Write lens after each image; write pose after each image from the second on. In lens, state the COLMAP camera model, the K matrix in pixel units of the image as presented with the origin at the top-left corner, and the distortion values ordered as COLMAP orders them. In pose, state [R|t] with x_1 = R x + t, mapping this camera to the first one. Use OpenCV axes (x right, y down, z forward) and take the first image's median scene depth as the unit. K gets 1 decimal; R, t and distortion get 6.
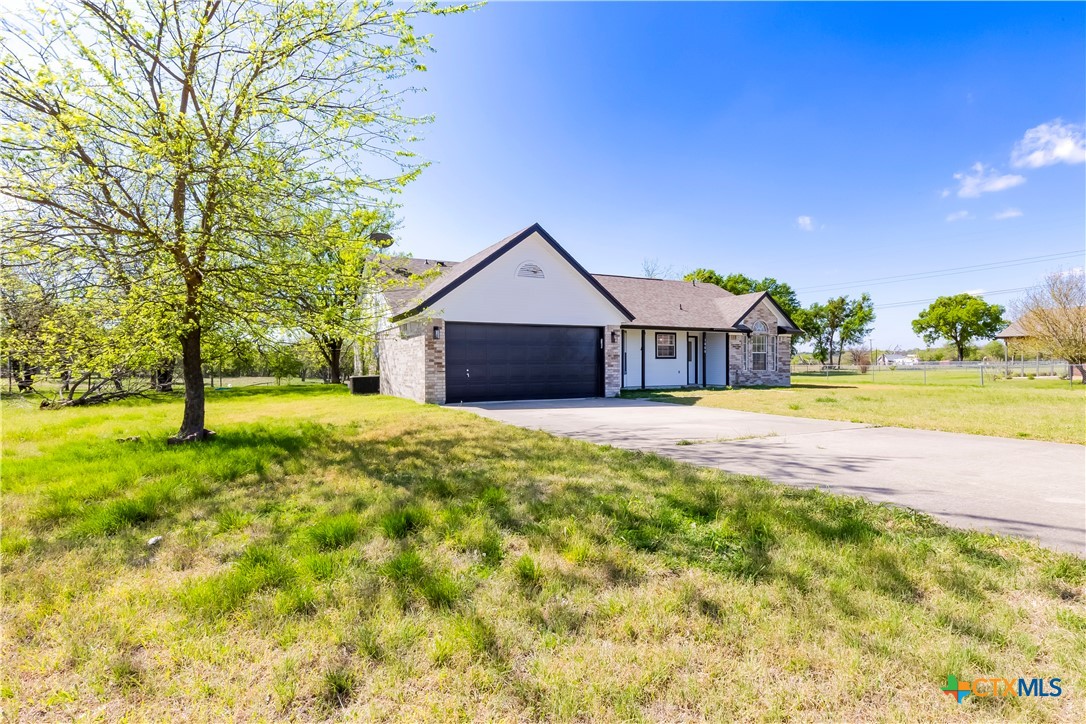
lens RADIAL K [[547.4, 0, 541.1], [0, 547.4, 358.7], [0, 0, 1]] dist [-0.011428, 0.000203]
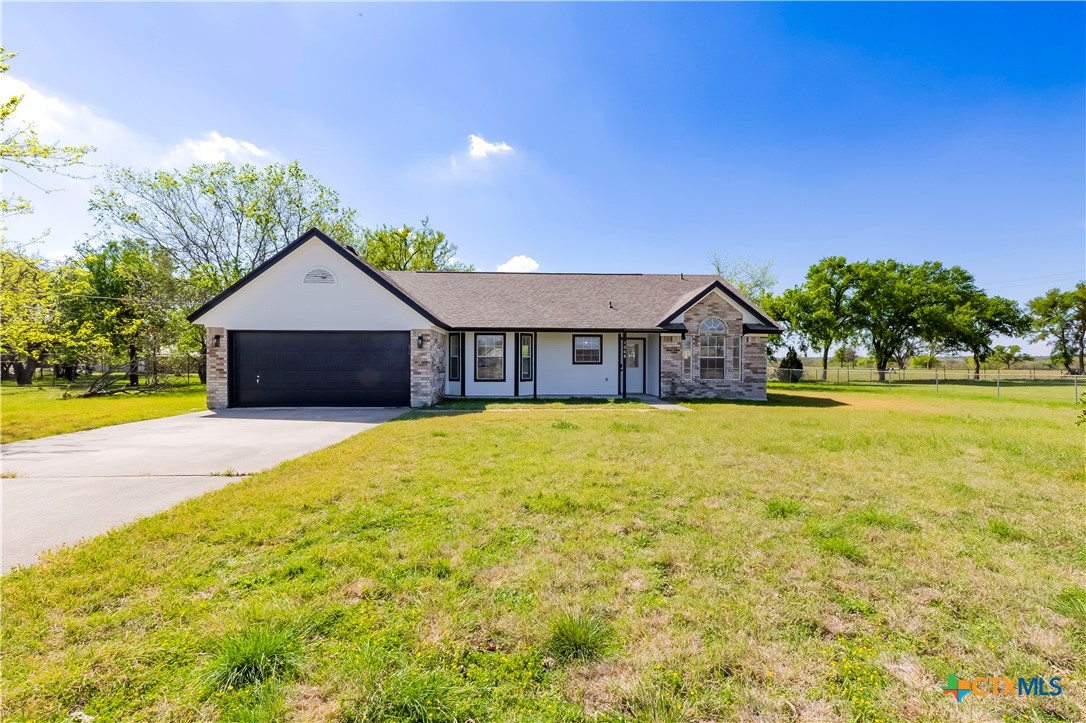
lens RADIAL K [[497.5, 0, 542.0], [0, 497.5, 365.7], [0, 0, 1]] dist [0.005446, -0.001429]
pose [[0.909545, 0.005656, -0.415566, 0.502117], [-0.001062, 0.999936, 0.011286, -0.007063], [0.415604, -0.009824, 0.909493, 0.243694]]
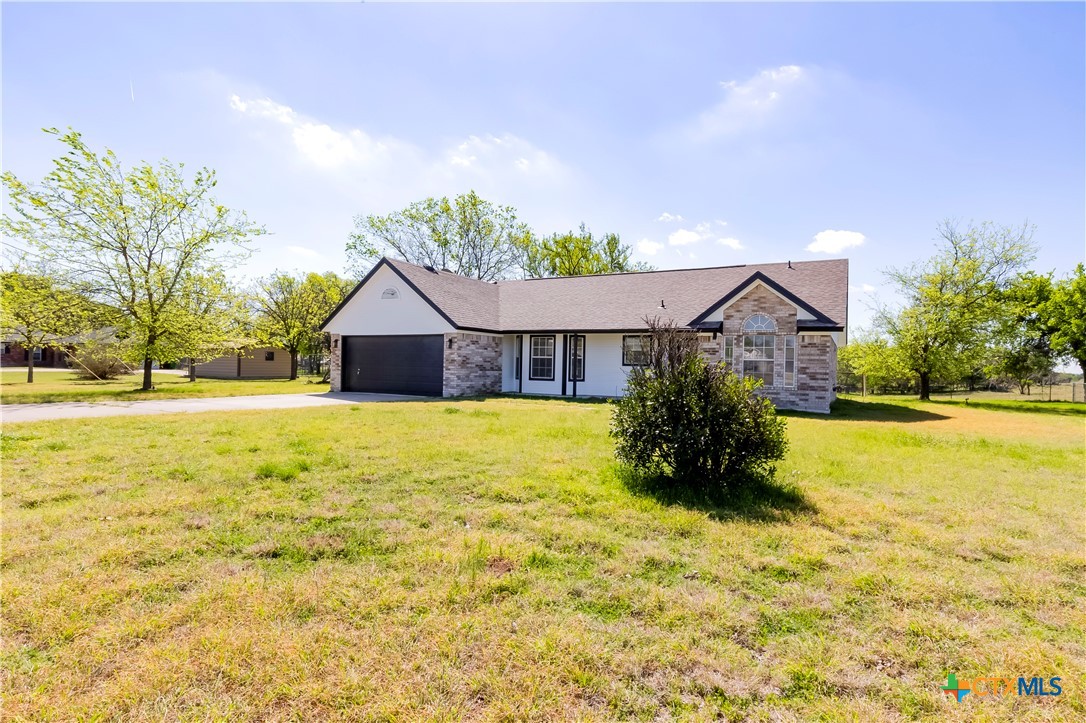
lens RADIAL K [[547.4, 0, 537.5], [0, 547.4, 360.3], [0, 0, 1]] dist [-0.011428, 0.000203]
pose [[0.554412, 0.005984, -0.832221, 0.866525], [-0.015931, 0.999867, -0.003424, -0.003661], [0.832090, 0.015156, 0.554433, 0.403378]]
